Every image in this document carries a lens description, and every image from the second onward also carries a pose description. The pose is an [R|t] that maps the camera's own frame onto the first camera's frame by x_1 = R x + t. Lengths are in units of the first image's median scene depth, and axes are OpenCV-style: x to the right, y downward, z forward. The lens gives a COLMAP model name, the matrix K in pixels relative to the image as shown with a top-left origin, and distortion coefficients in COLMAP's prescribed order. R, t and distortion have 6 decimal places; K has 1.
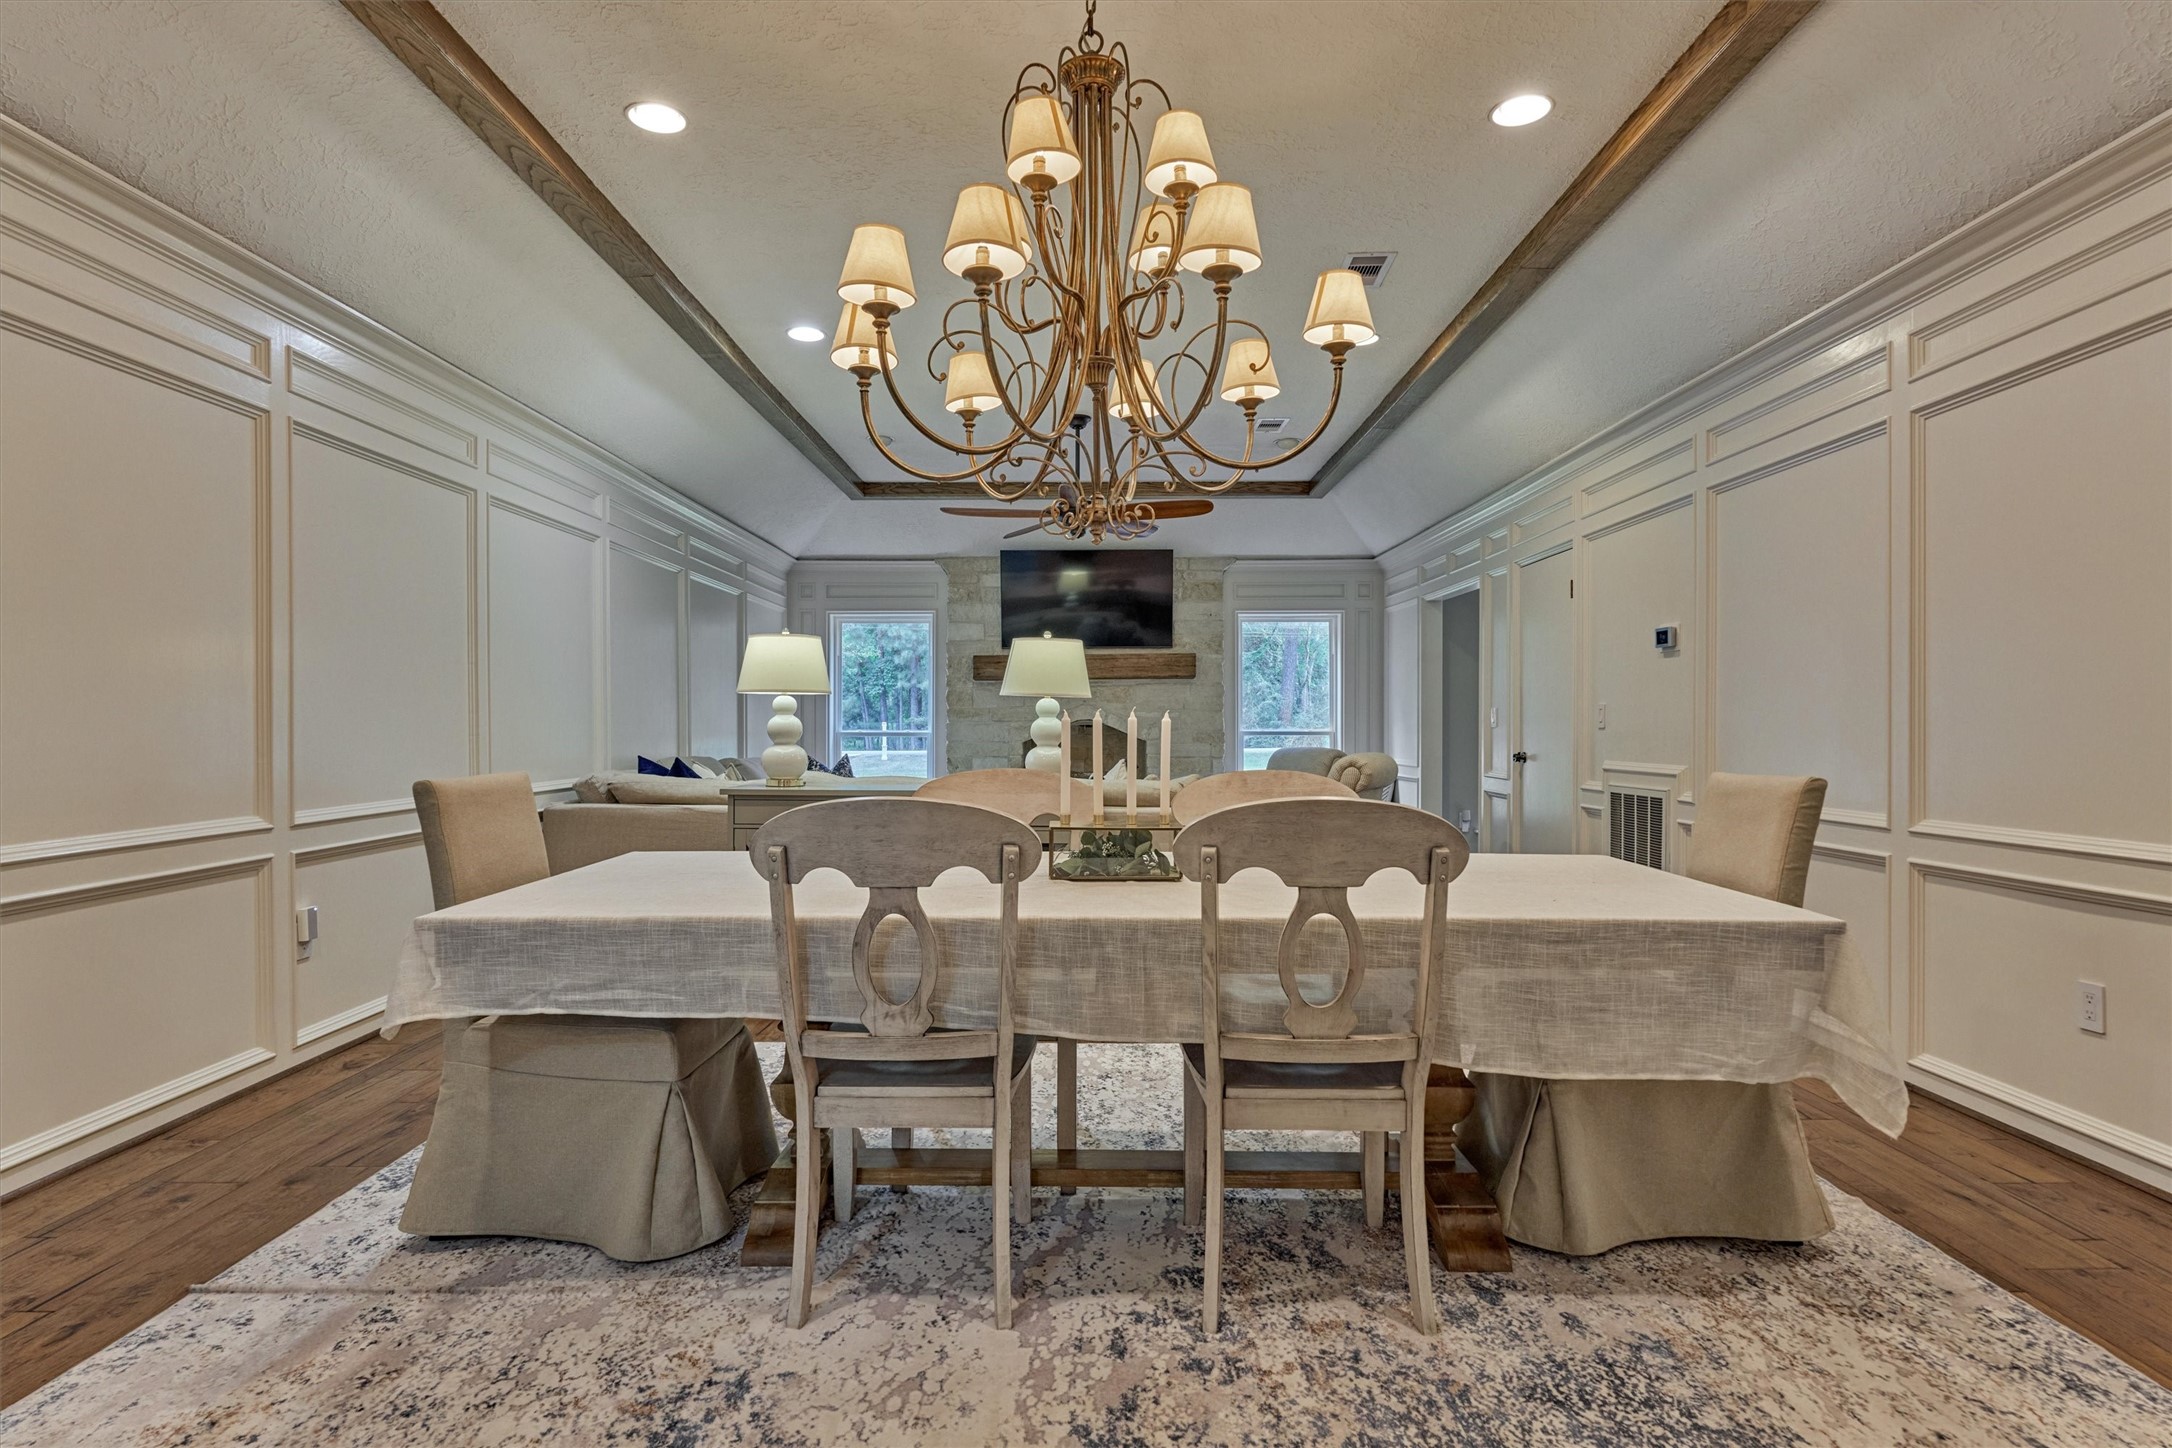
lens RADIAL K [[1146.3, 0, 1086.2], [0, 1146.3, 722.7], [0, 0, 1]] dist [-0.002845, 0.000024]
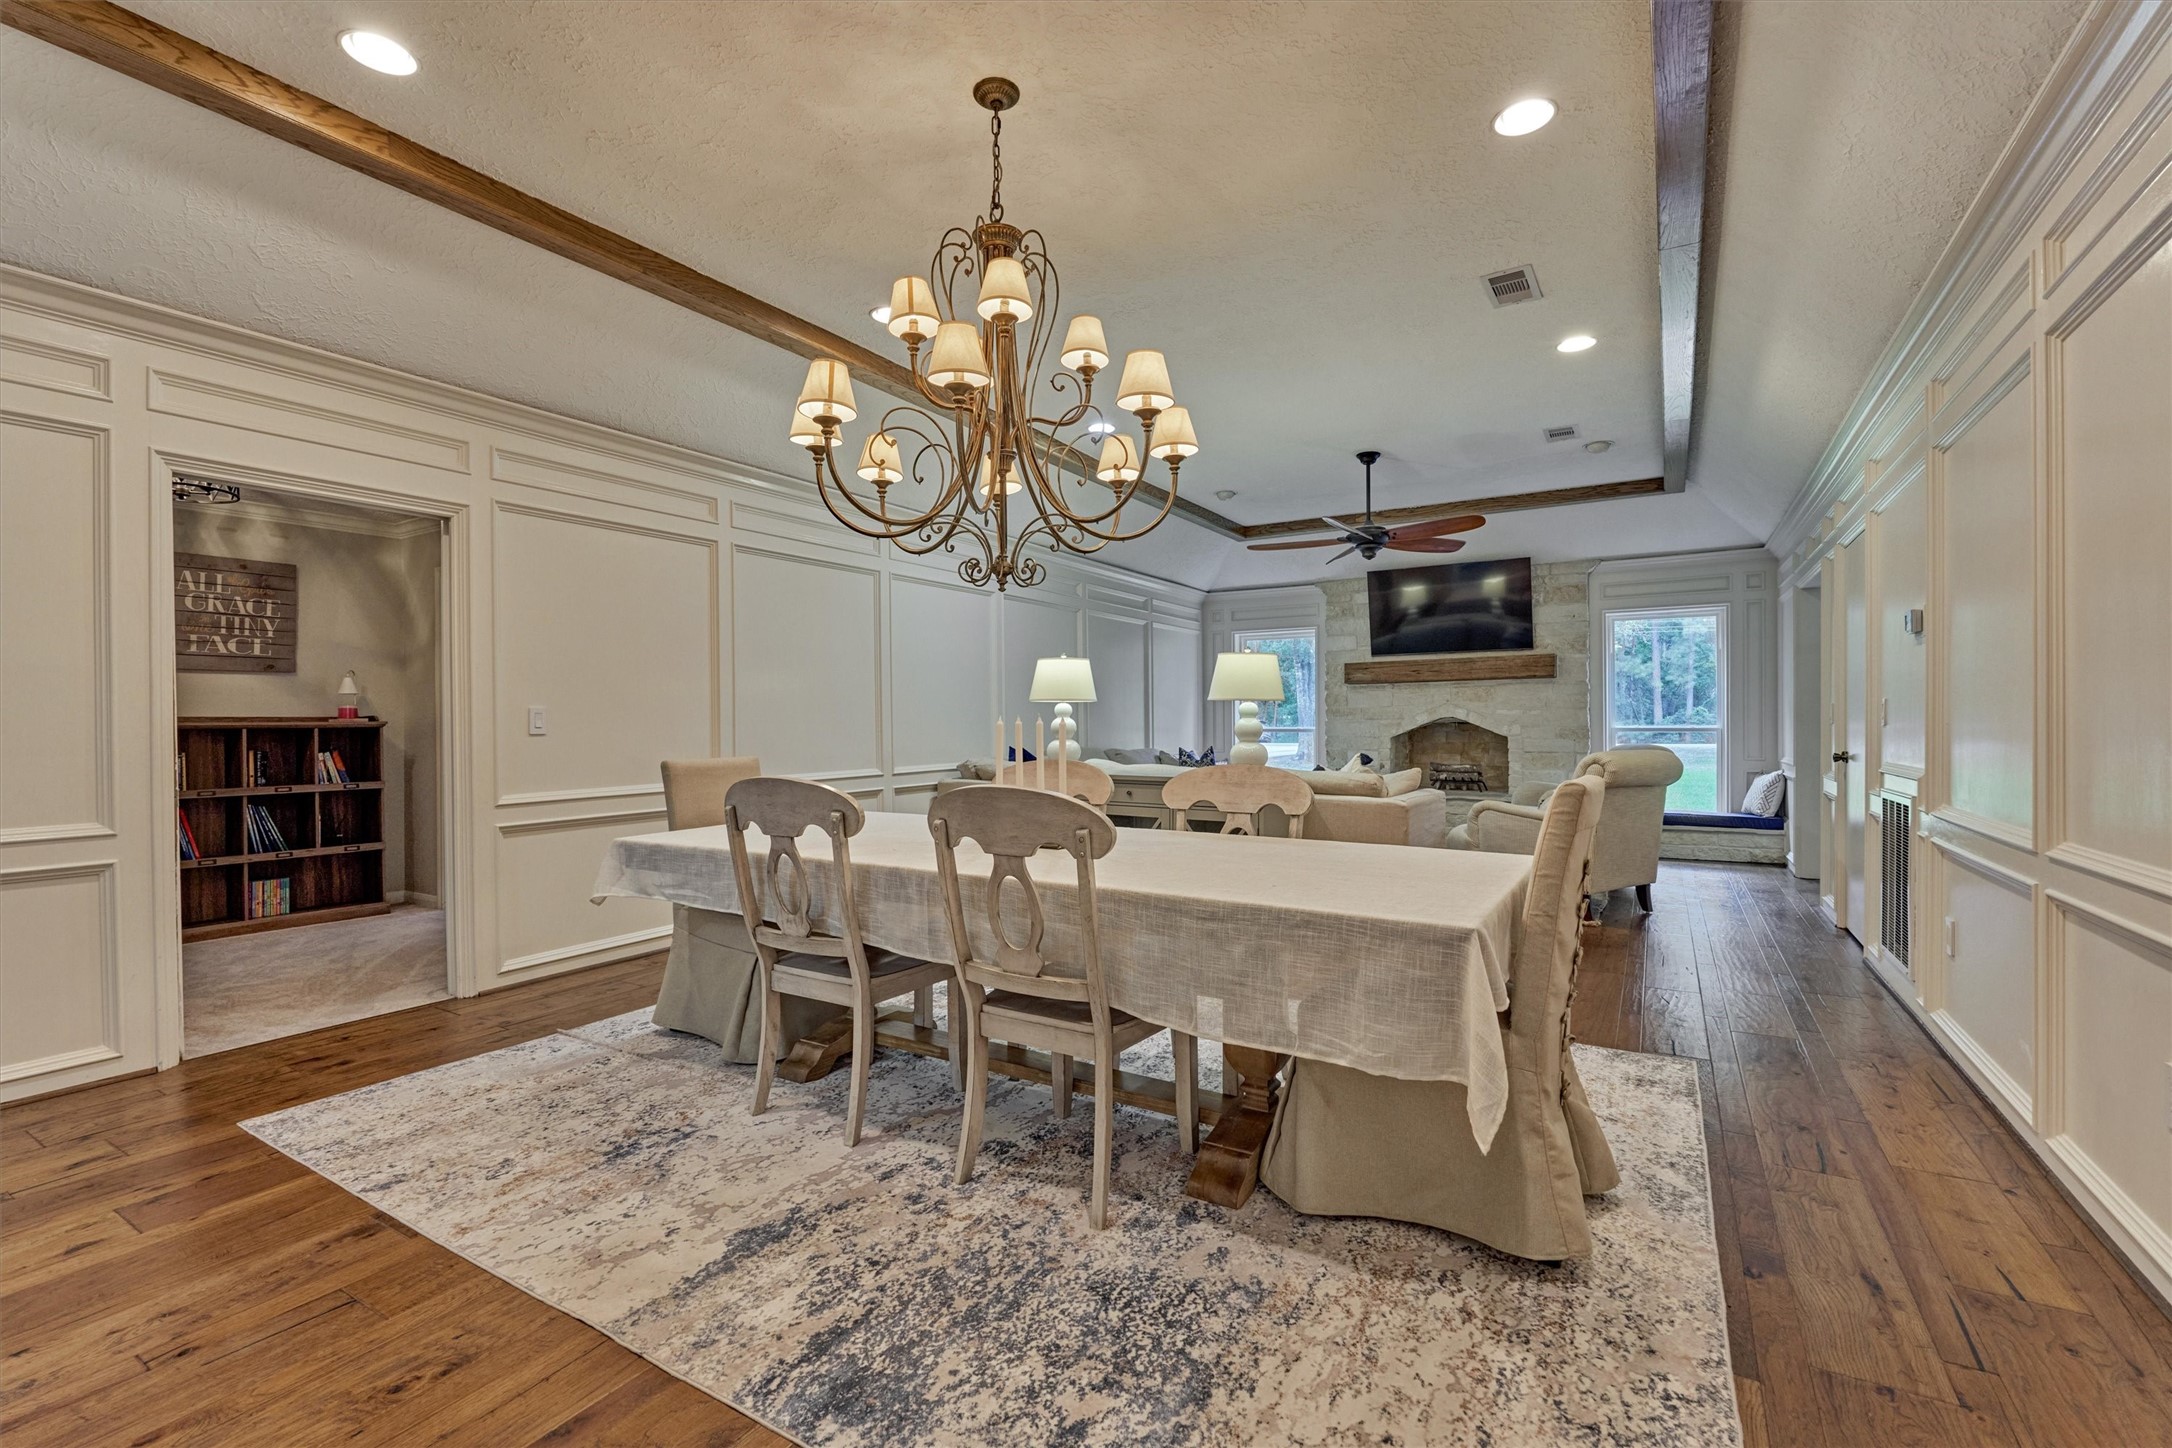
lens RADIAL K [[952.9, 0, 1086.0], [0, 952.9, 724.0], [0, 0, 1]] dist [-0.003796, 0.000578]
pose [[0.854809, -0.003032, -0.518934, 0.665293], [0.005565, 0.999979, 0.003324, -0.005260], [0.518913, -0.005729, 0.854808, 0.107245]]
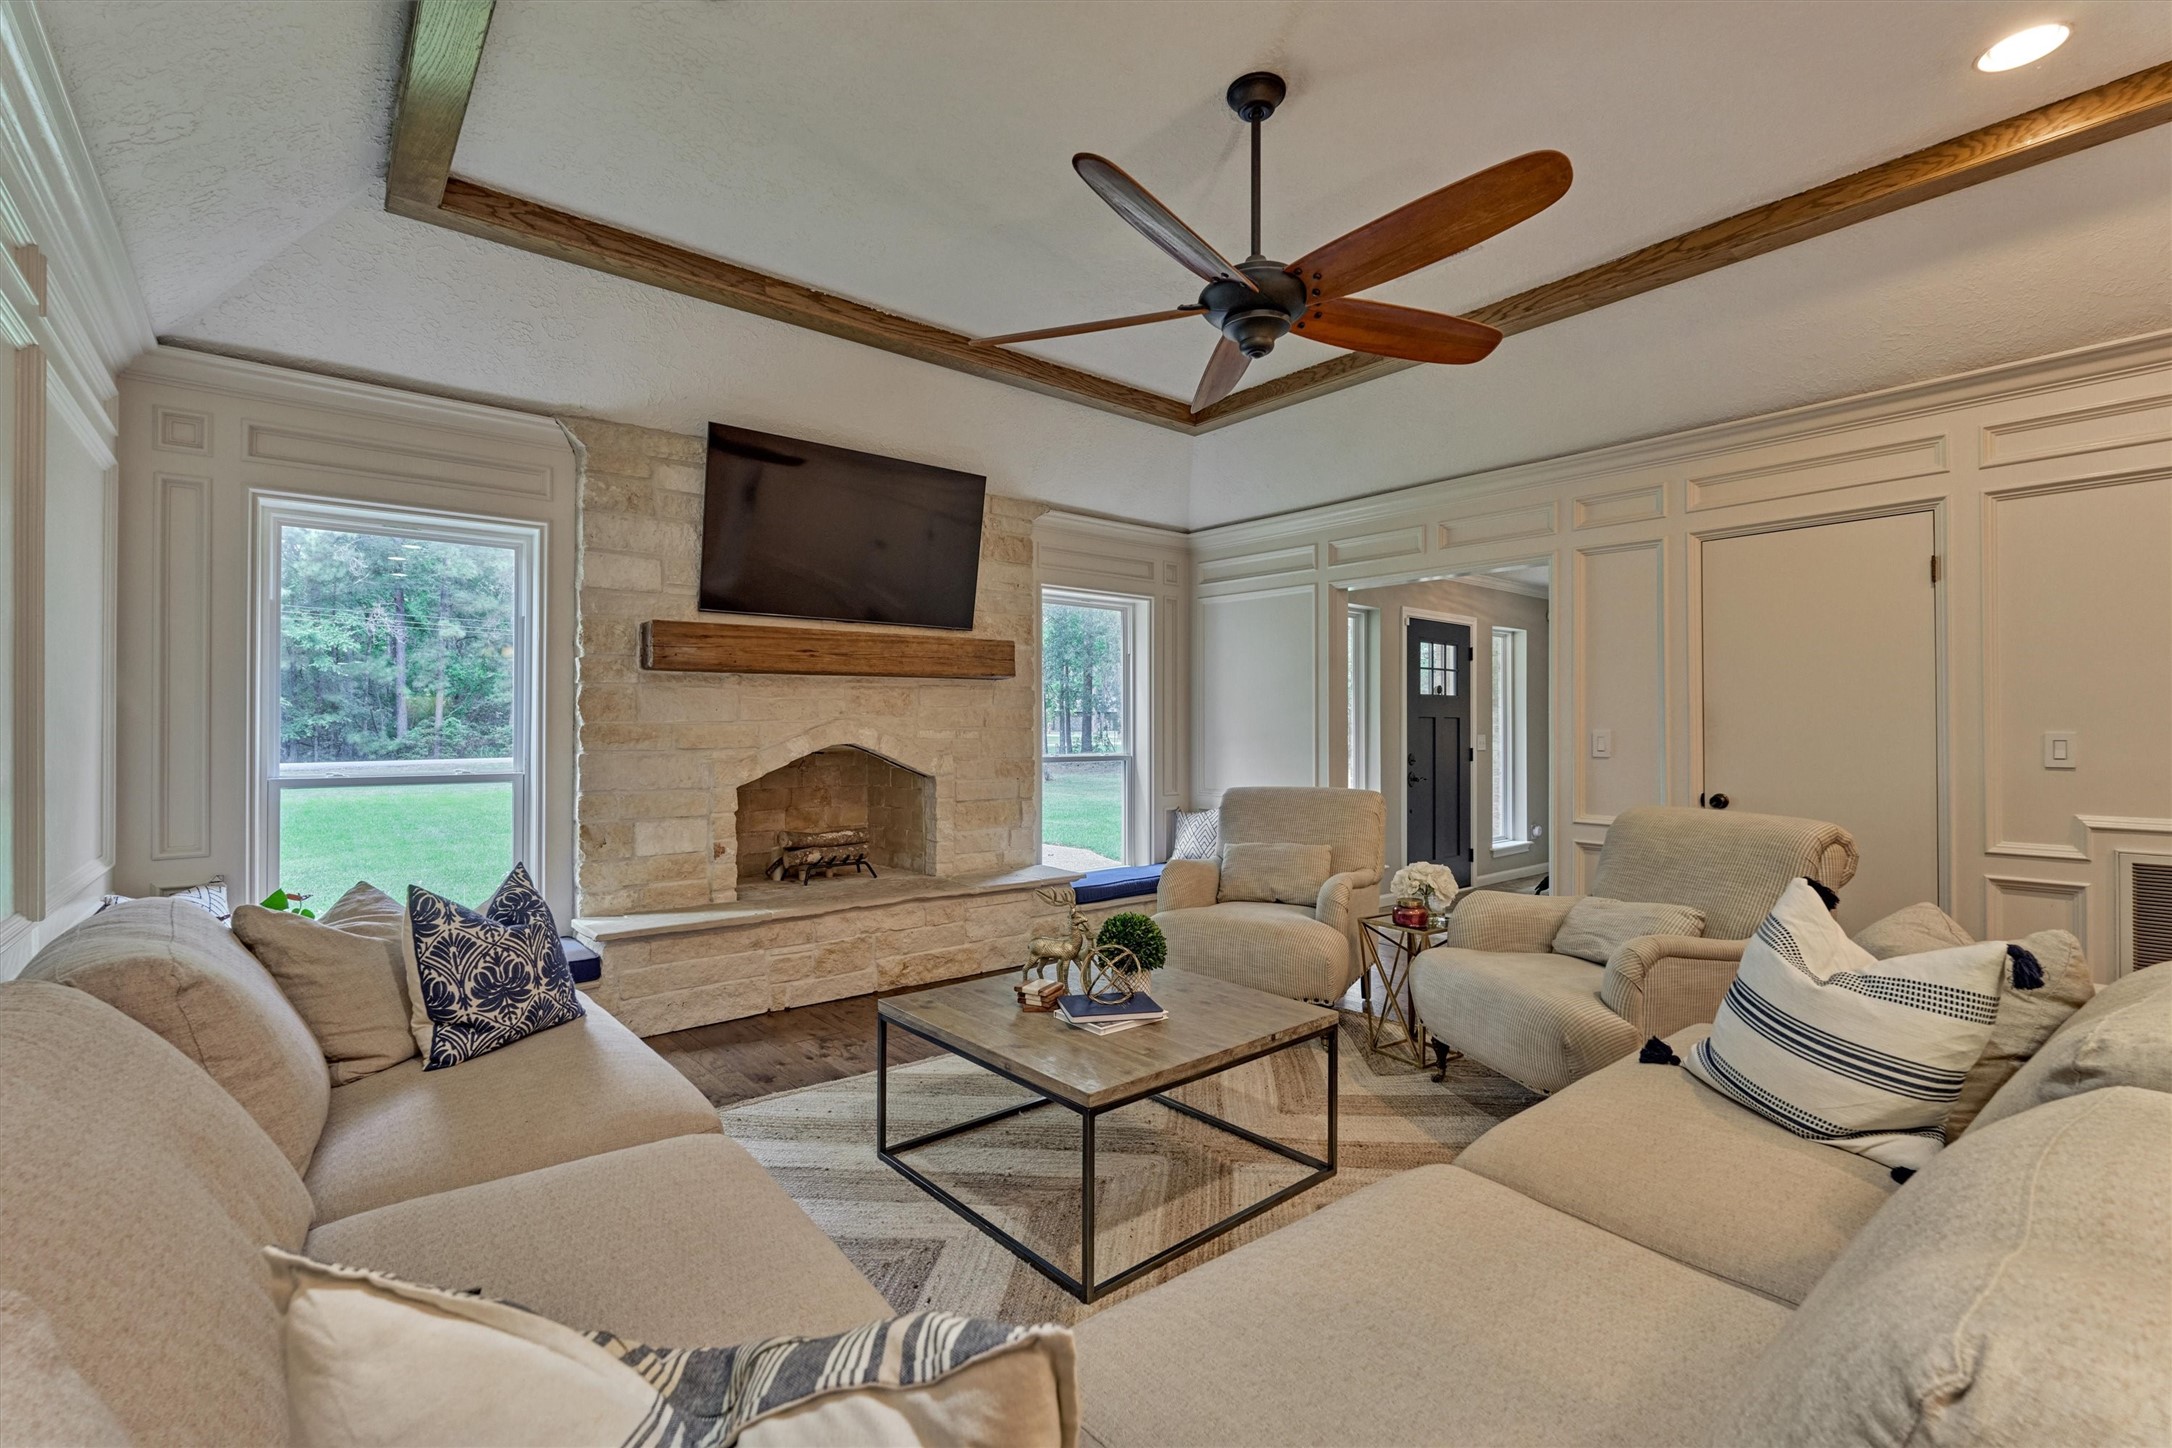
lens RADIAL K [[952.9, 0, 1086.0], [0, 952.9, 724.0], [0, 0, 1]] dist [-0.003796, 0.000578]
pose [[0.758808, 0.001426, 0.651313, -0.832014], [0.000571, 0.999996, -0.002855, -0.043776], [-0.651314, 0.002539, 0.758804, 2.061202]]
